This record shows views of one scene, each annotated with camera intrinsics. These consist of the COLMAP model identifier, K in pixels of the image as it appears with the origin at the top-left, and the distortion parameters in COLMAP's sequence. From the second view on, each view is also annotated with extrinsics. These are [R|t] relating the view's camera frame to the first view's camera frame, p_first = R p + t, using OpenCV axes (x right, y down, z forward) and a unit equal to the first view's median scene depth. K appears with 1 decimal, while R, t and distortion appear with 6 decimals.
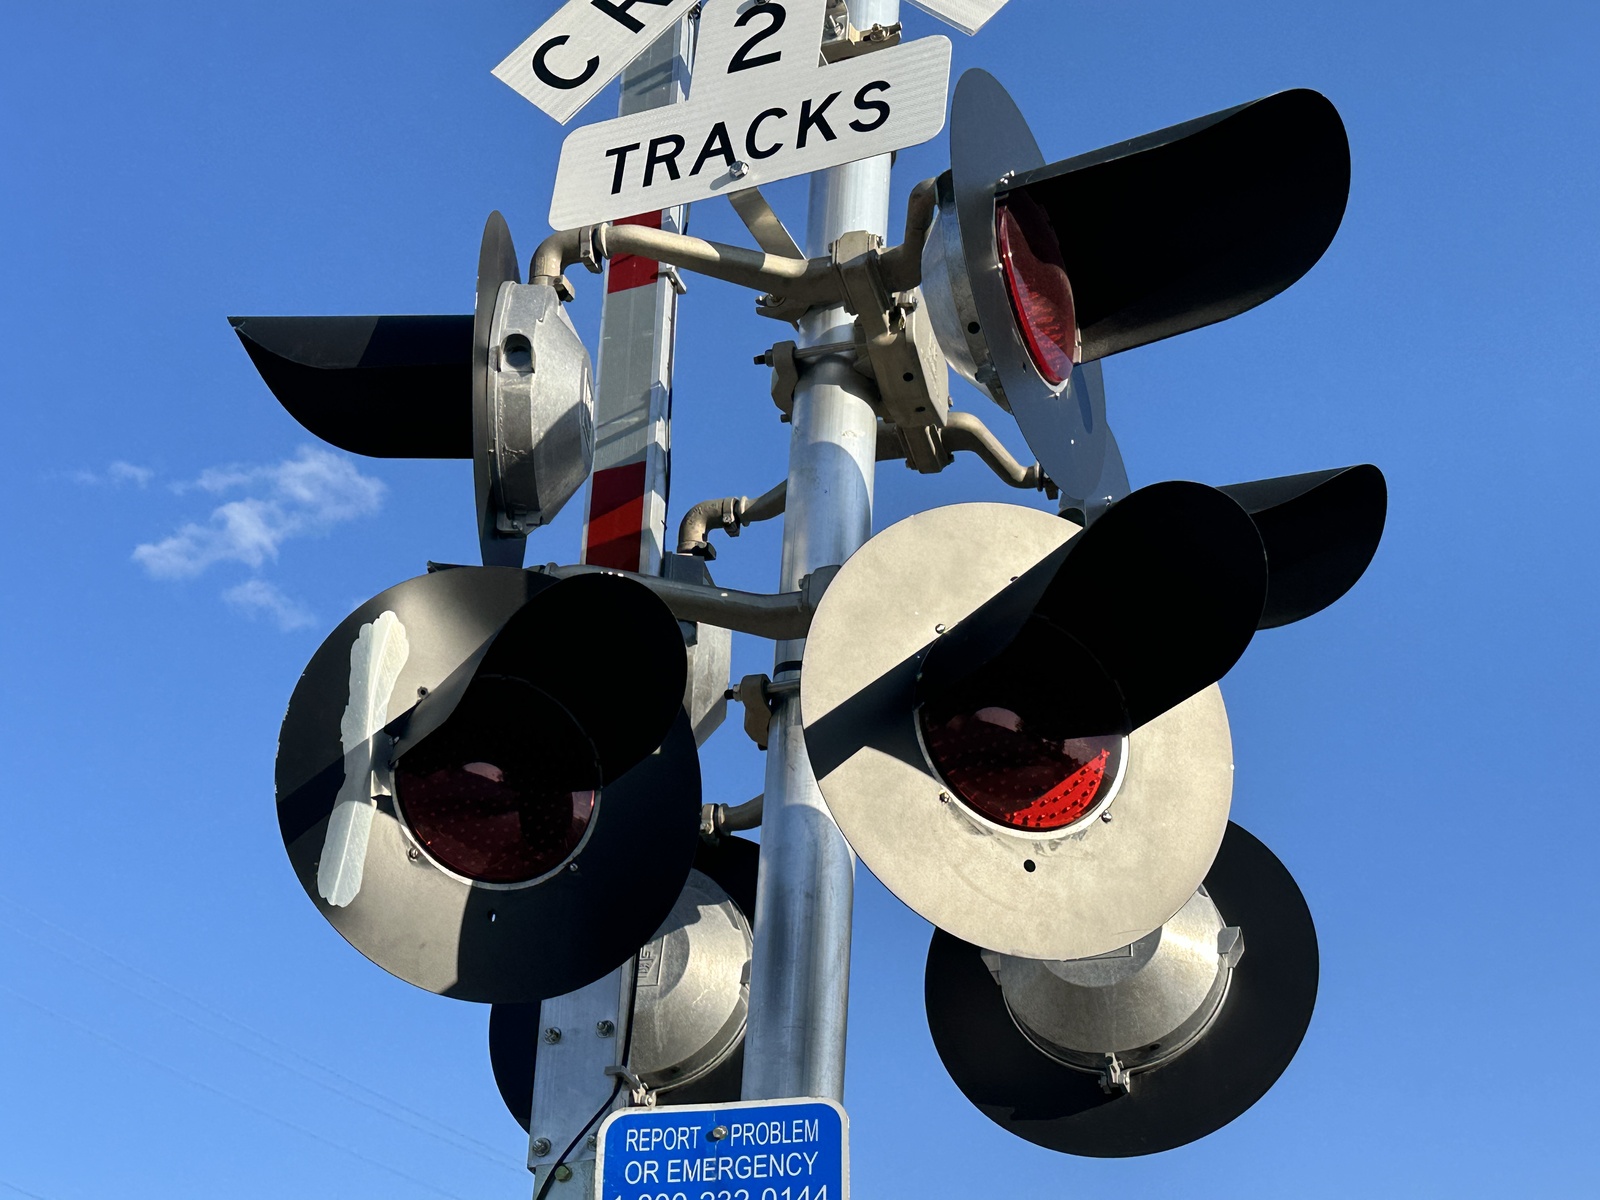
lens RADIAL K [[2232.9, 0, 800.0], [0, 2232.9, 600.0], [0, 0, 1]] dist [0.172872, -0.002590]
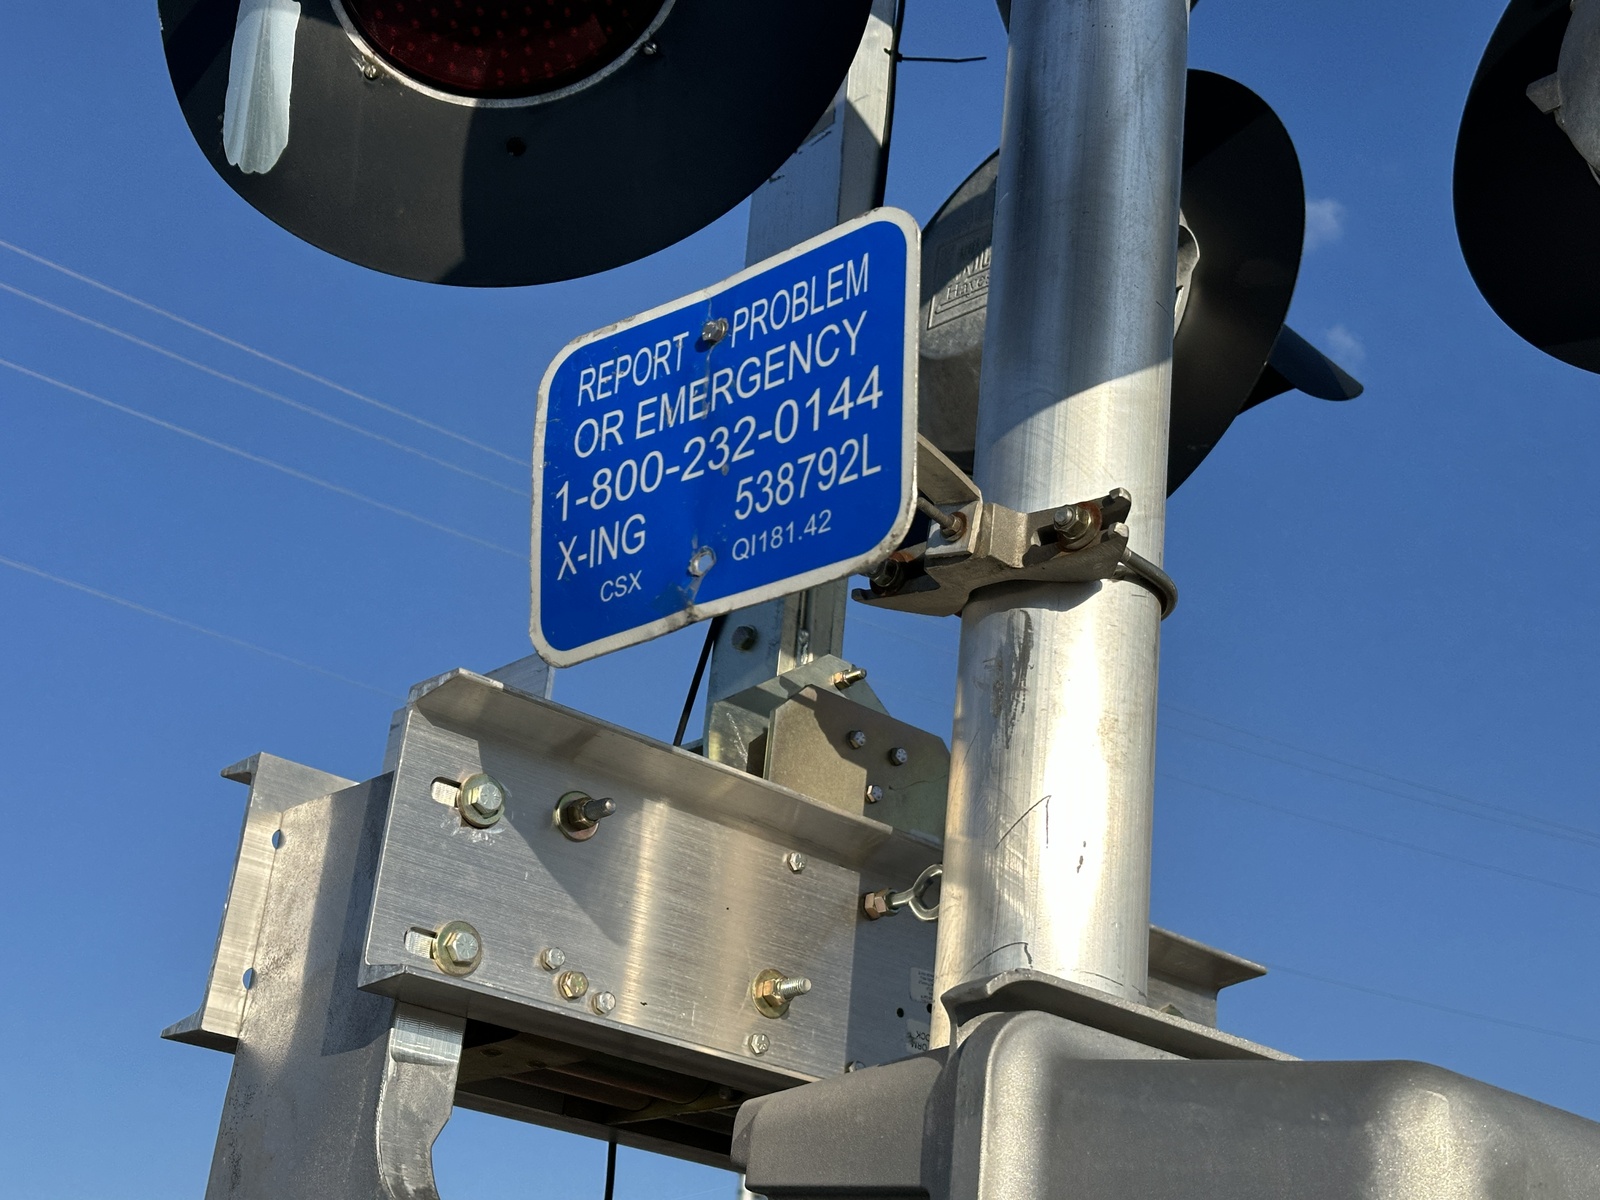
lens RADIAL K [[2223.8, 0, 800.9], [0, 2223.8, 662.9], [0, 0, 1]] dist [0.267113, -0.713510]
pose [[0.878227, -0.163596, -0.449394, 0.189301], [0.223599, 0.971102, 0.083450, 0.259223], [0.422755, -0.173772, 0.889428, 0.517564]]
